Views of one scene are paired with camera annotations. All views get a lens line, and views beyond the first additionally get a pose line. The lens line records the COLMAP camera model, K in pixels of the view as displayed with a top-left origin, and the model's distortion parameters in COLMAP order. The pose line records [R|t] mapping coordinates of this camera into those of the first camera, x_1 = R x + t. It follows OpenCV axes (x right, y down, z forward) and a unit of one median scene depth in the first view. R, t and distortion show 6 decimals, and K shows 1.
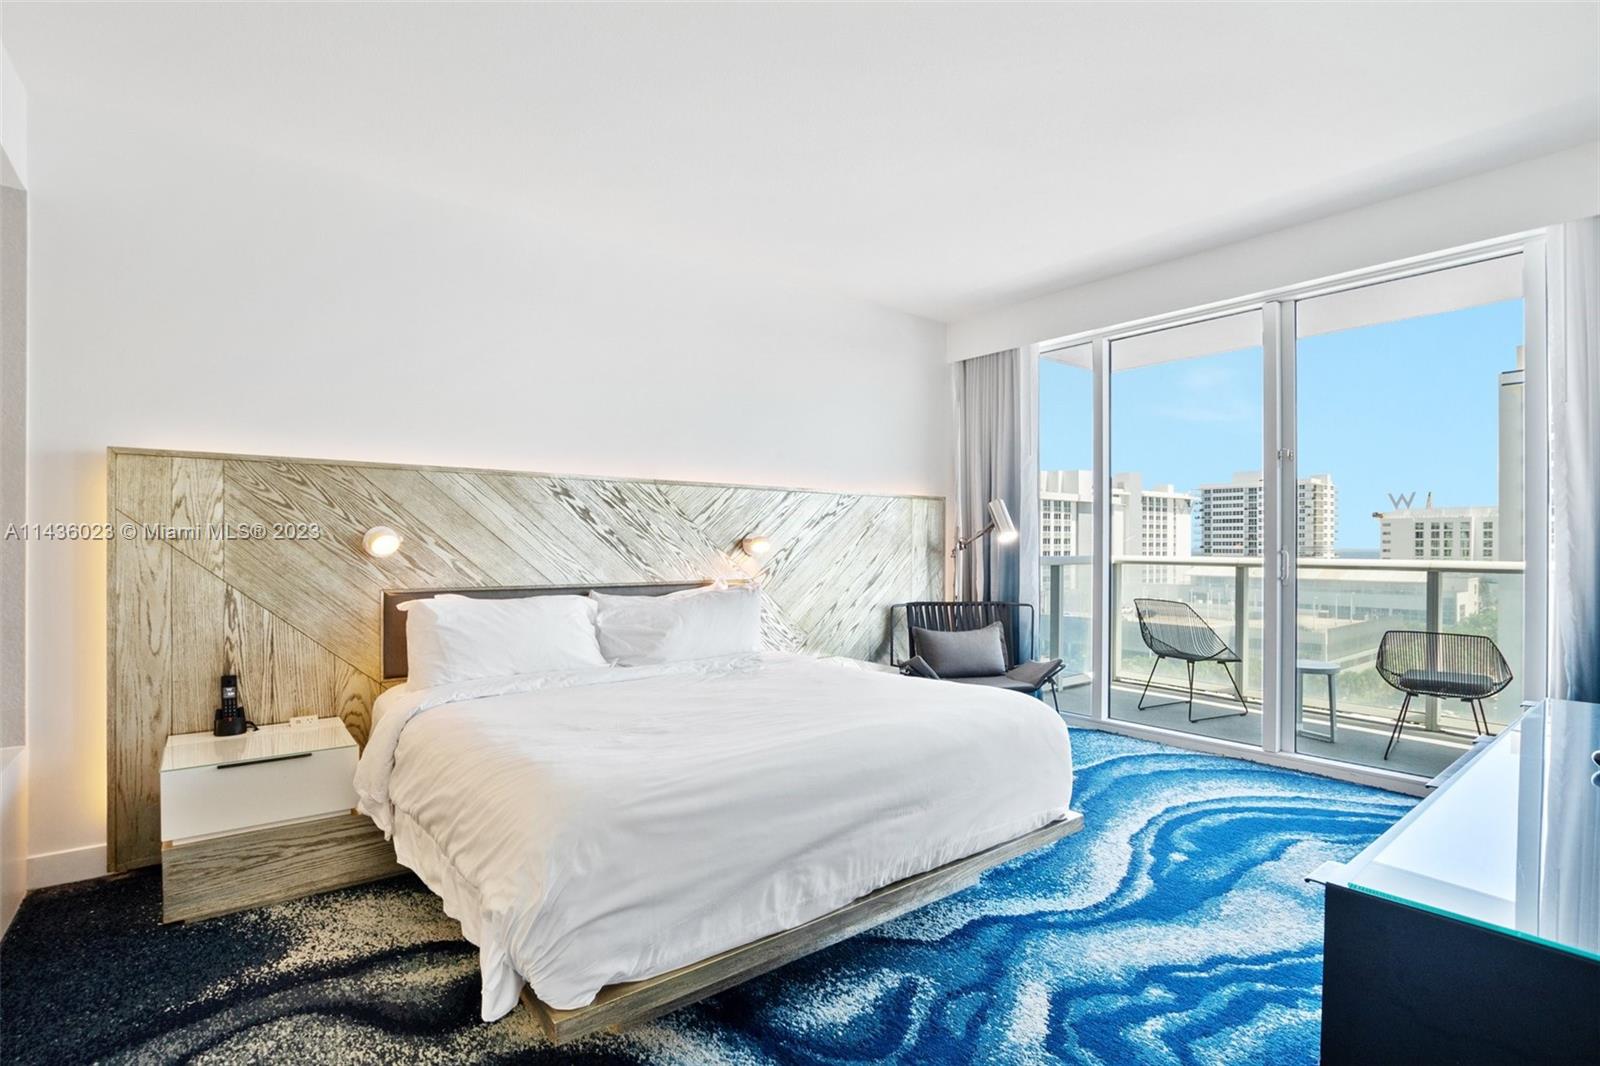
lens RADIAL K [[743.7, 0, 796.3], [0, 743.7, 538.5], [0, 0, 1]] dist [-0.026054, -0.000235]
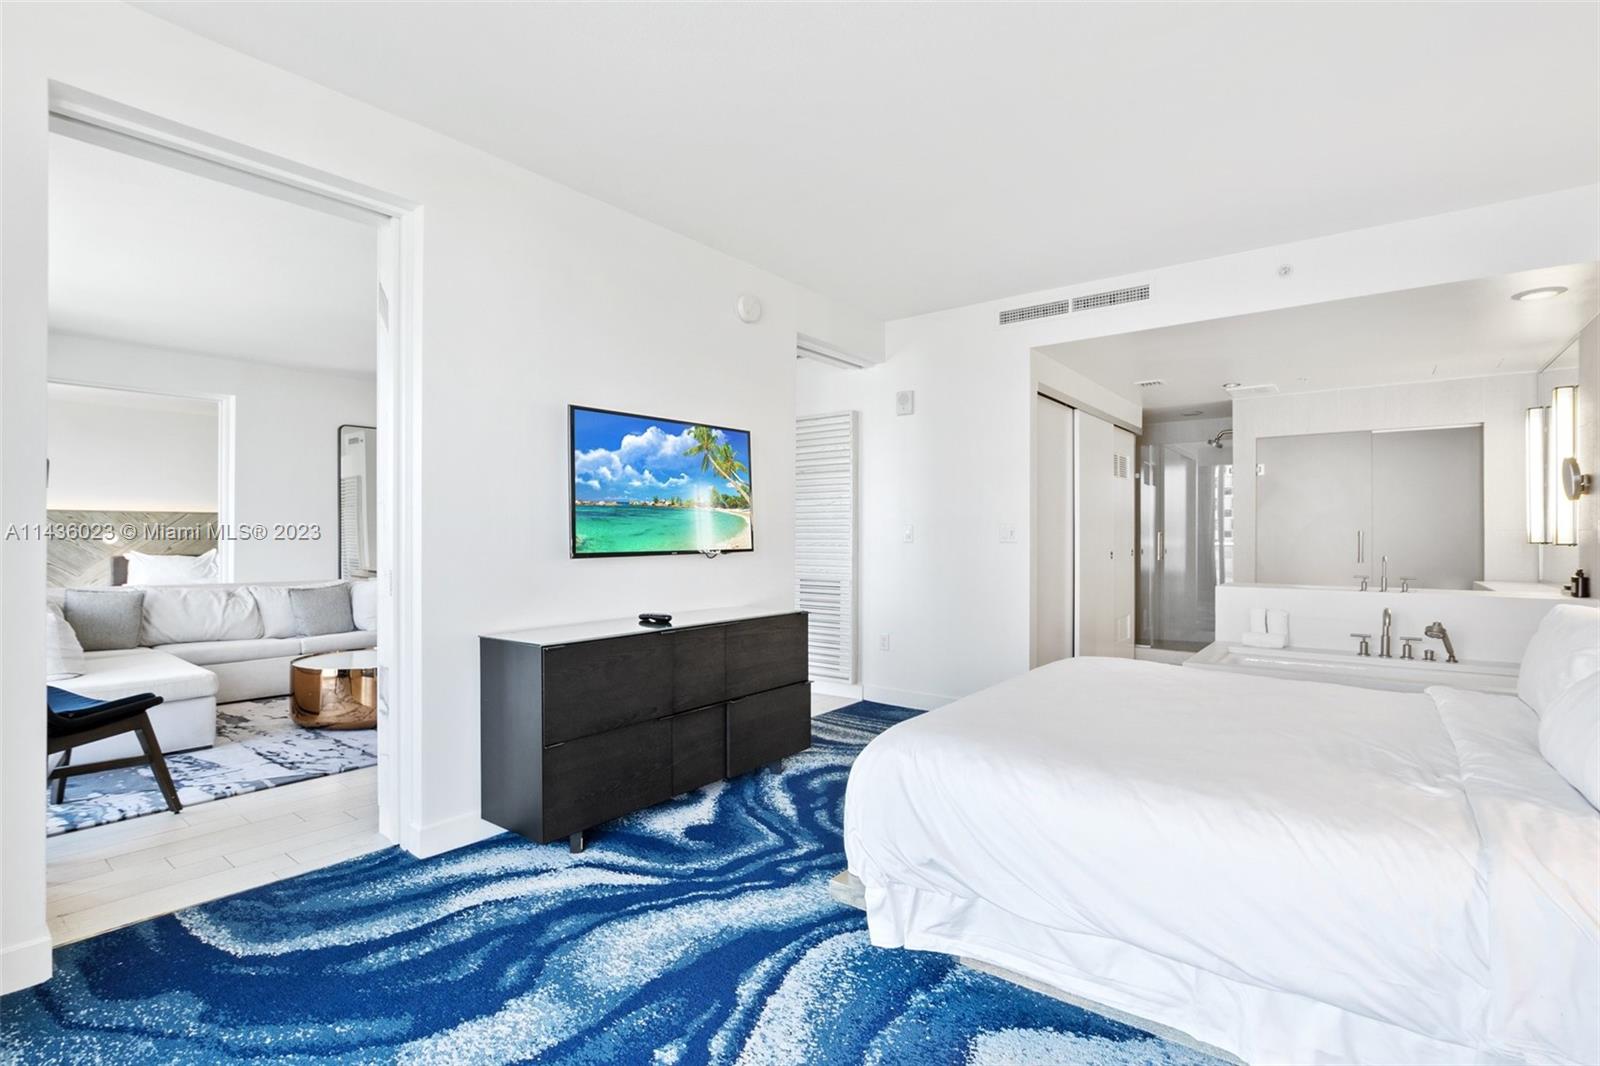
lens RADIAL K [[722.9, 0, 800.0], [0, 722.9, 533.0], [0, 0, 1]] dist [-0.019418, 0.000030]
pose [[-0.969364, -0.005022, -0.245579, 0.563272], [-0.002716, 0.999949, -0.009726, 0.009686], [0.245615, -0.008761, -0.969328, 1.606637]]
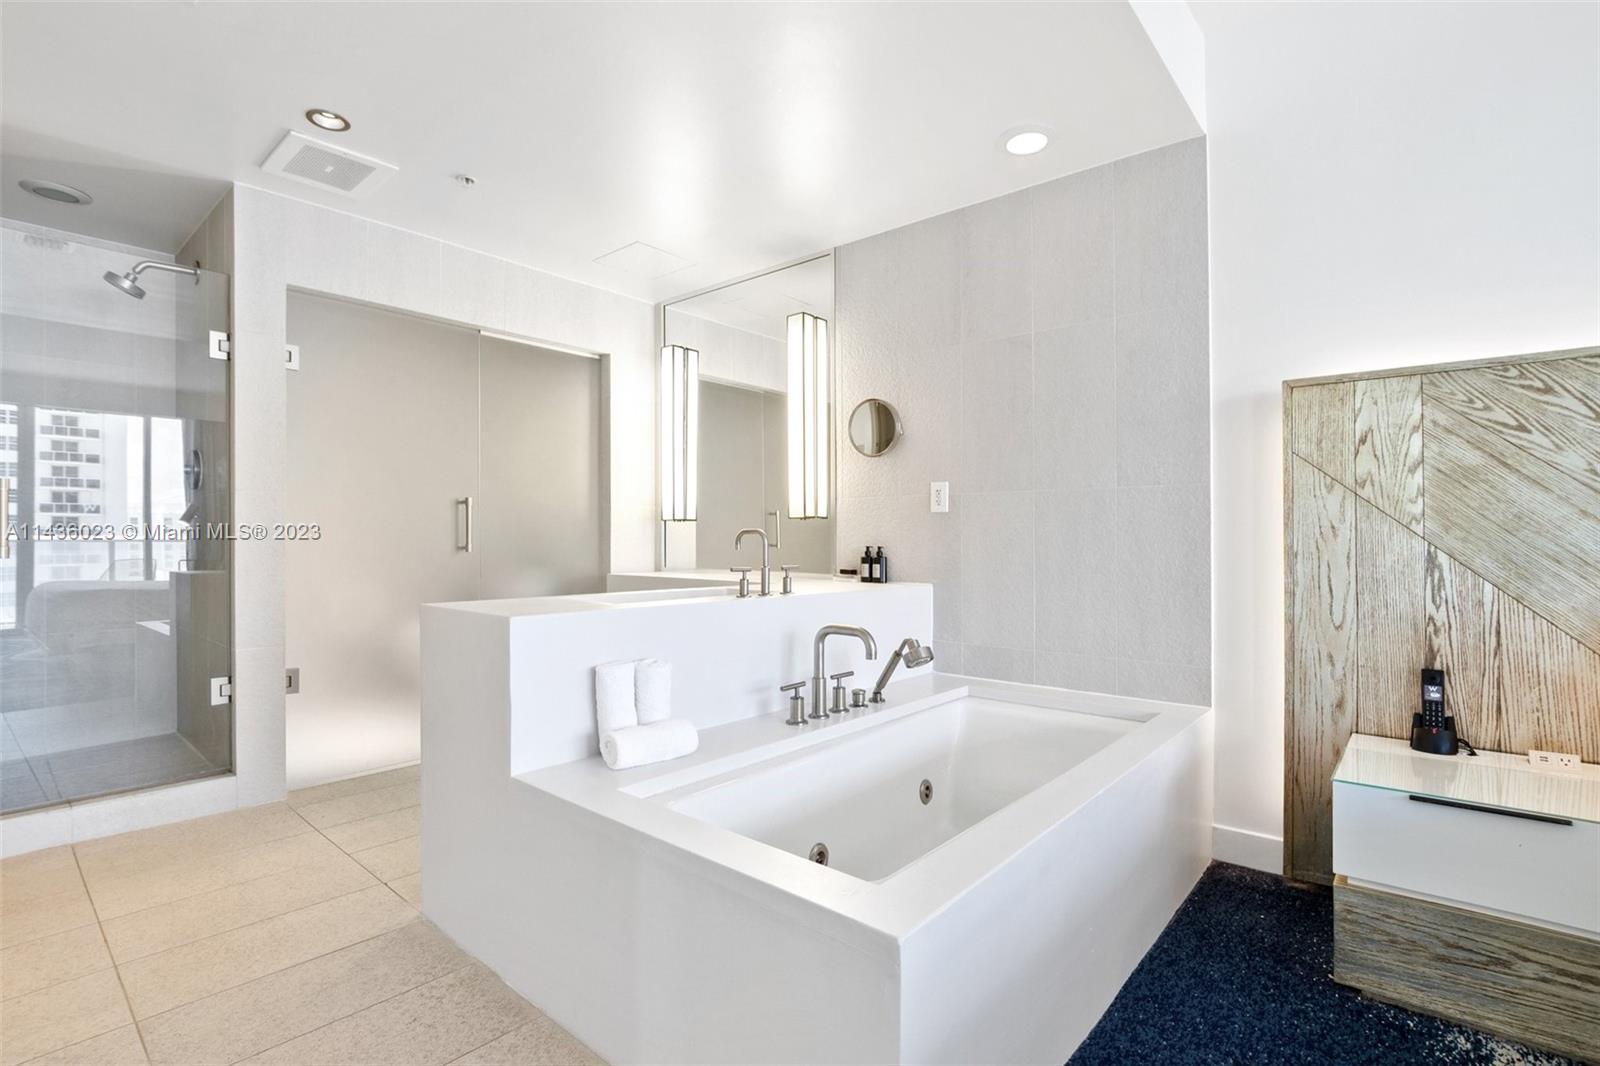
lens RADIAL K [[771.0, 0, 807.5], [0, 771.0, 535.1], [0, 0, 1]] dist [-0.014370, 0.000891]
pose [[0.212460, -0.008092, -0.977136, -0.172513], [0.009438, 0.999936, -0.006228, 0.055074], [0.977124, -0.007899, 0.212523, 0.243085]]
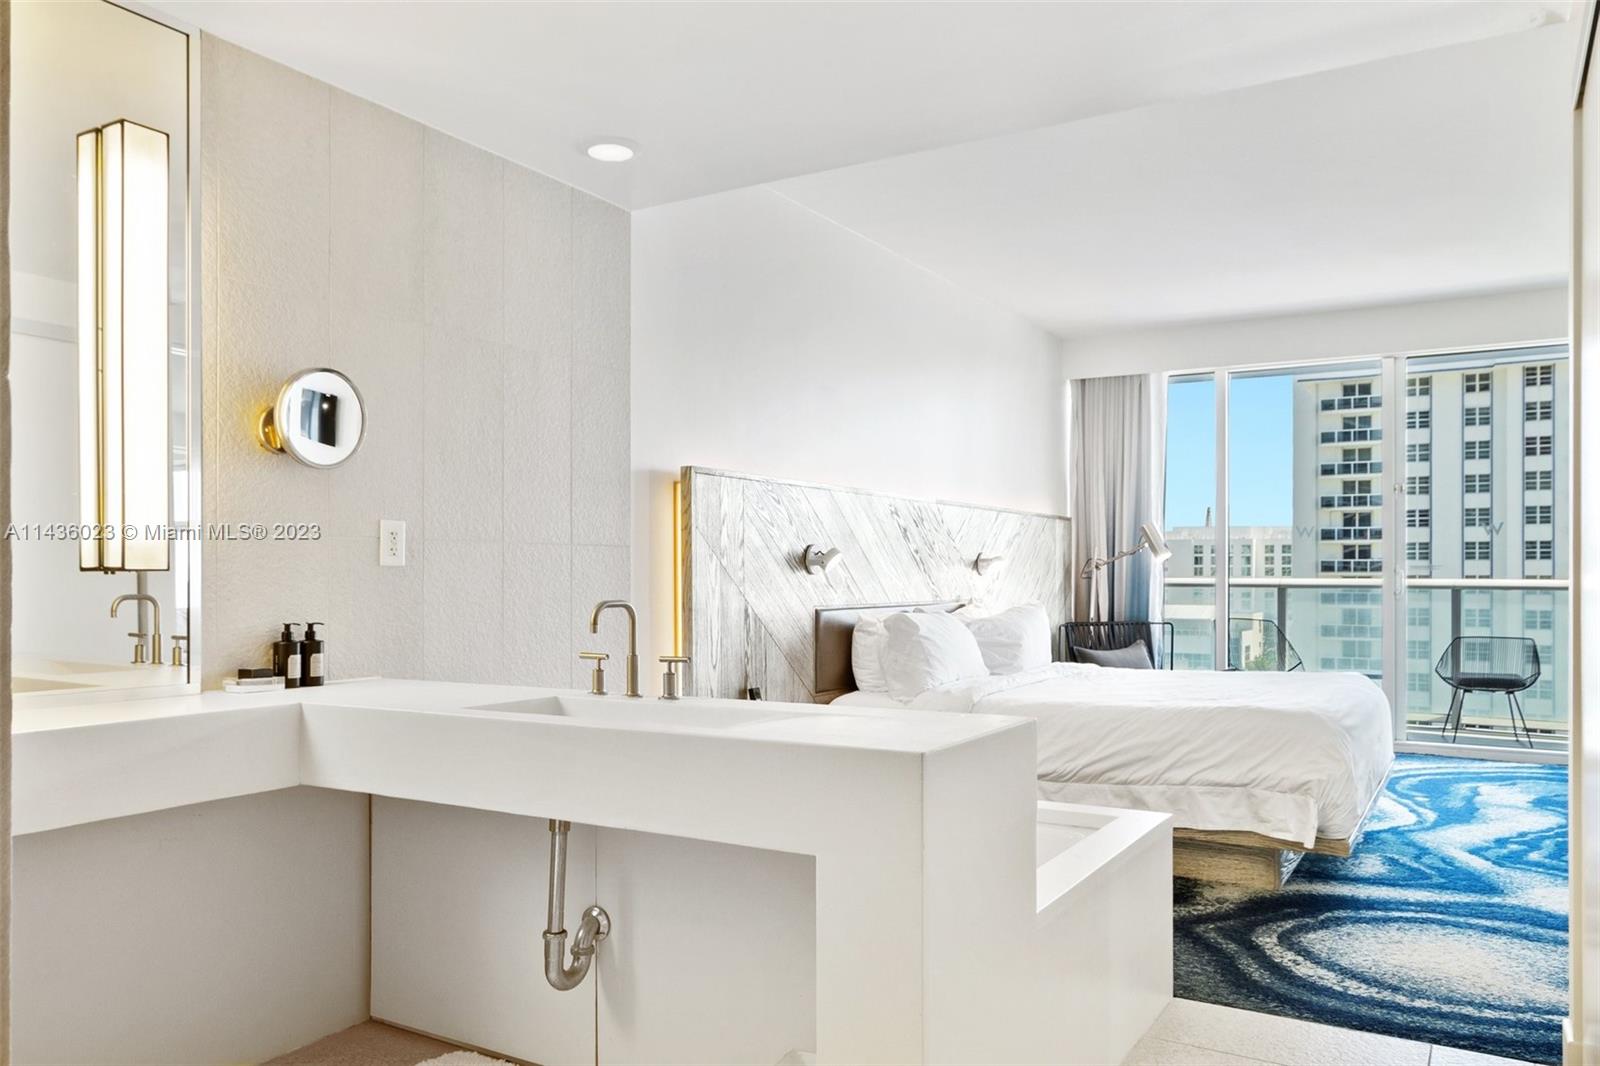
lens RADIAL K [[1136.2, 0, 839.2], [0, 1136.2, 539.5], [0, 0, 1]] dist [0.055732, 0.001011]
pose [[0.921559, 0.009228, 0.388129, -1.325374], [-0.001513, 0.999795, -0.020179, 0.010209], [-0.388236, 0.018009, 0.921384, -0.545480]]
